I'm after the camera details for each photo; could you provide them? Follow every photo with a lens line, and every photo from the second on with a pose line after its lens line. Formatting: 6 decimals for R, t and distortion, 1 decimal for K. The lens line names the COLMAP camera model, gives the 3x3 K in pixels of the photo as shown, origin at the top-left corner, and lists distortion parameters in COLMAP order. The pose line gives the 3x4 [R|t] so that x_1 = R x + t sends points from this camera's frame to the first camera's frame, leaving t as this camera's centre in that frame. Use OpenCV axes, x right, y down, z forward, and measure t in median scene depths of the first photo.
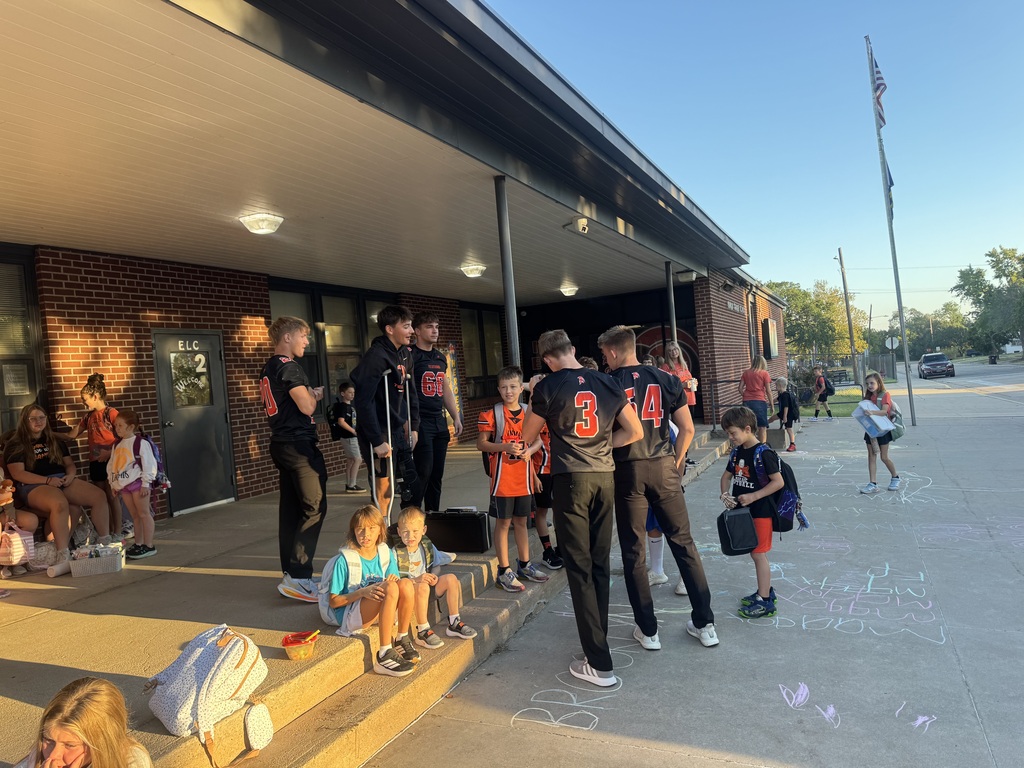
lens RADIAL K [[726.6, 0, 511.7], [0, 726.6, 379.5], [0, 0, 1]] dist [0.008418, -0.001697]
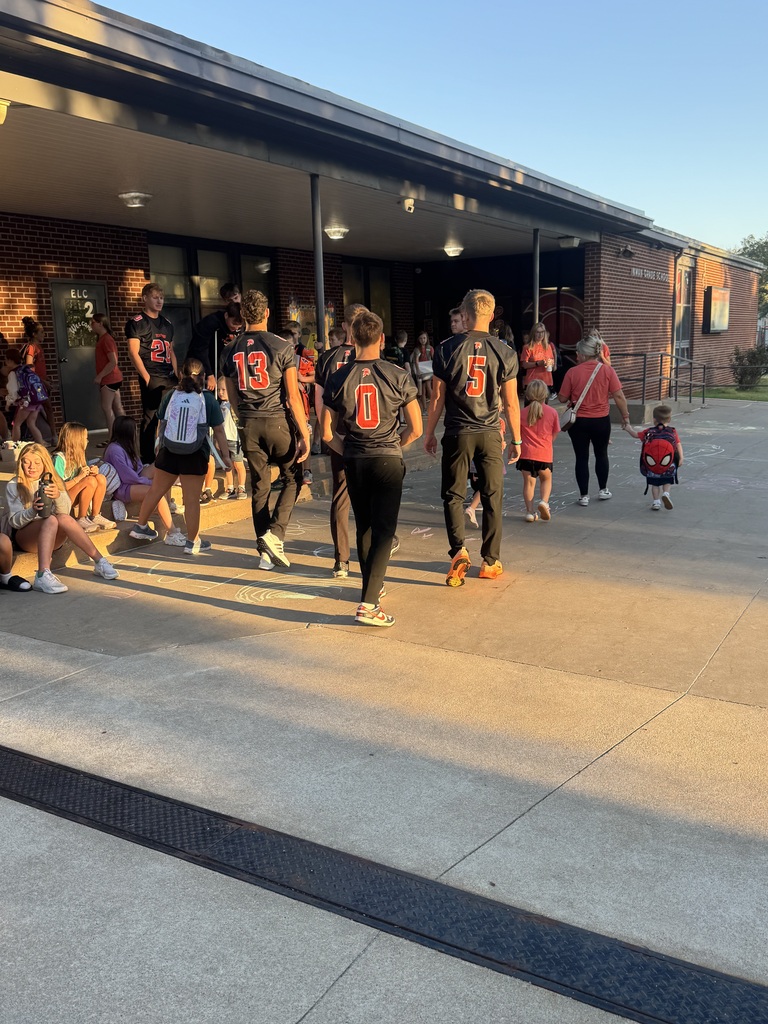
lens RADIAL K [[912.9, 0, 386.3], [0, 912.9, 514.2], [0, 0, 1]] dist [0.014114, -0.000080]
pose [[0.994305, 0.069298, -0.080969, 0.189849], [-0.053042, 0.980734, 0.188010, -0.002070], [0.092438, -0.182644, 0.978824, -0.456777]]
